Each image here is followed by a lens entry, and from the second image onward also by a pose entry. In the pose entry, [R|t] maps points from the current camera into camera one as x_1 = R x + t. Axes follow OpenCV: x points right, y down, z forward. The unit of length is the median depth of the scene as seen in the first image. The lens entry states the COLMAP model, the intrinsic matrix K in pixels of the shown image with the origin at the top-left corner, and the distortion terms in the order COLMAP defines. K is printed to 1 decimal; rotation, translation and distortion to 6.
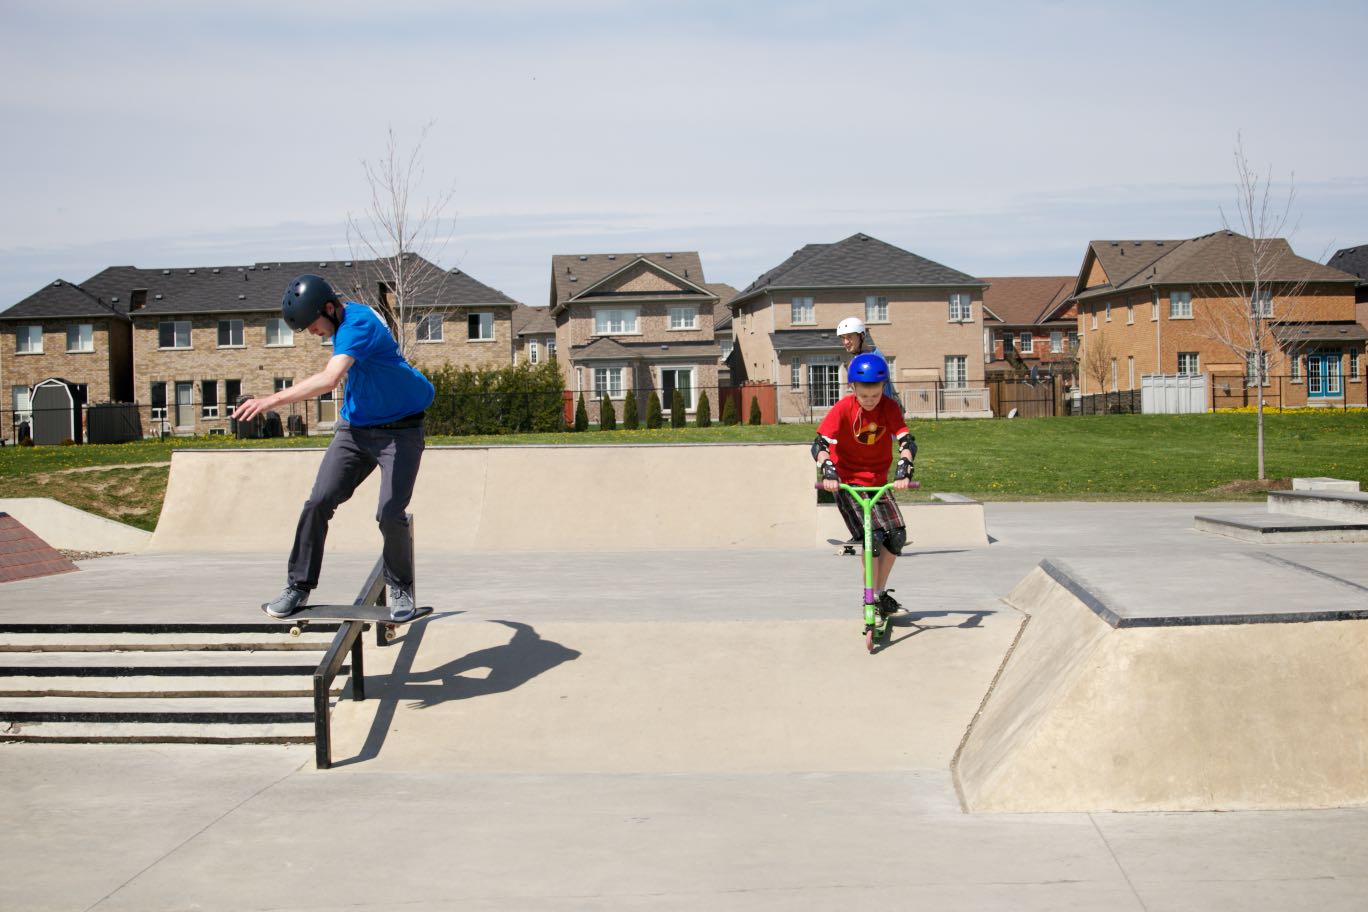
lens RADIAL K [[2822.3, 0, 685.6], [0, 2822.3, 478.4], [0, 0, 1]] dist [-0.309907, 0.242769]
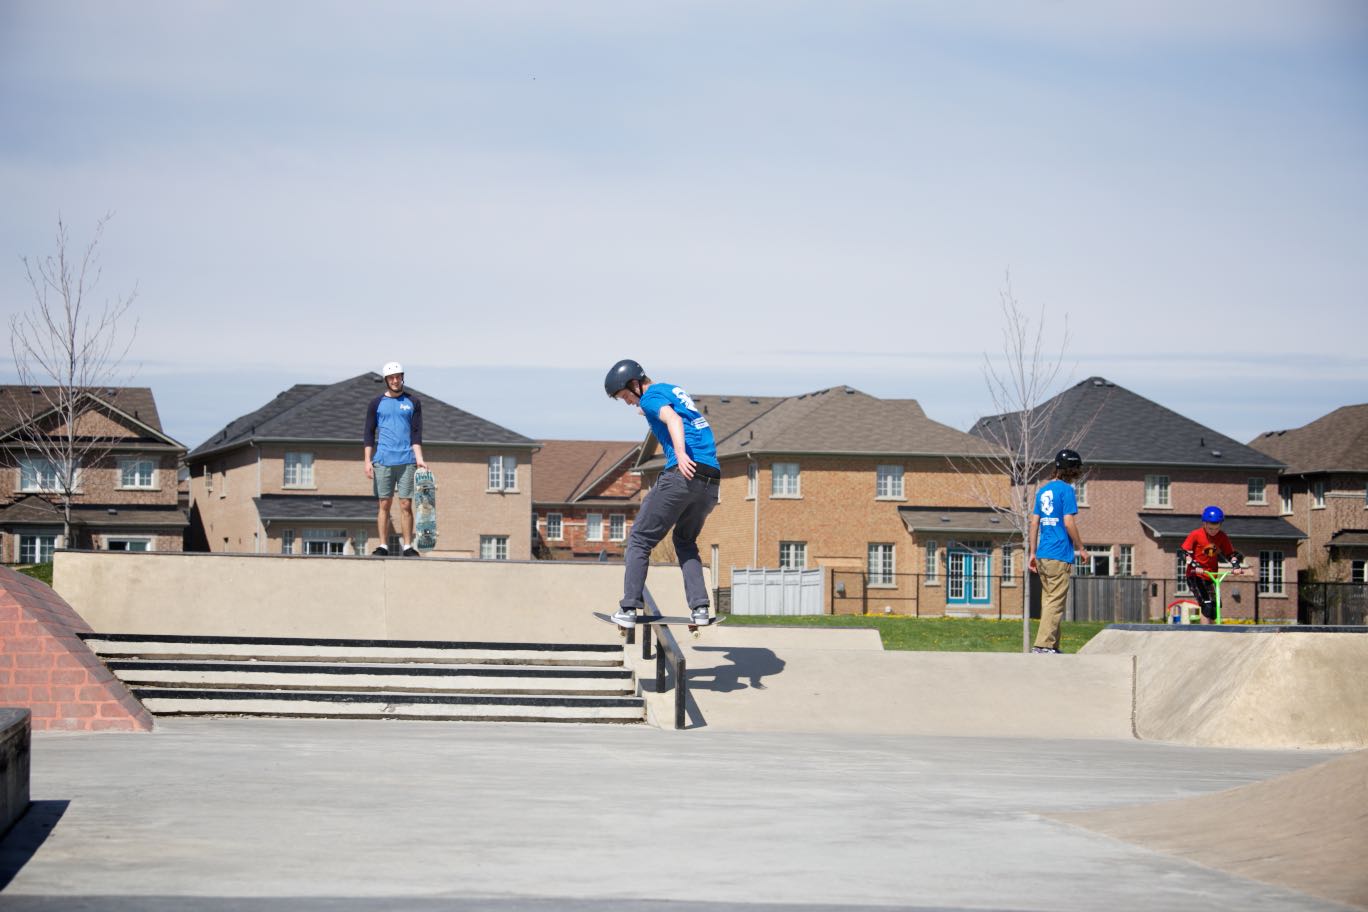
lens RADIAL K [[4173.5, 0, 684.0], [0, 4173.5, 456.0], [0, 0, 1]] dist [0.147781, 0.334656]
pose [[0.982053, 0.040720, 0.184156, -0.065261], [-0.028082, 0.997101, -0.070723, 0.014312], [-0.186501, 0.064282, 0.980349, -0.137174]]
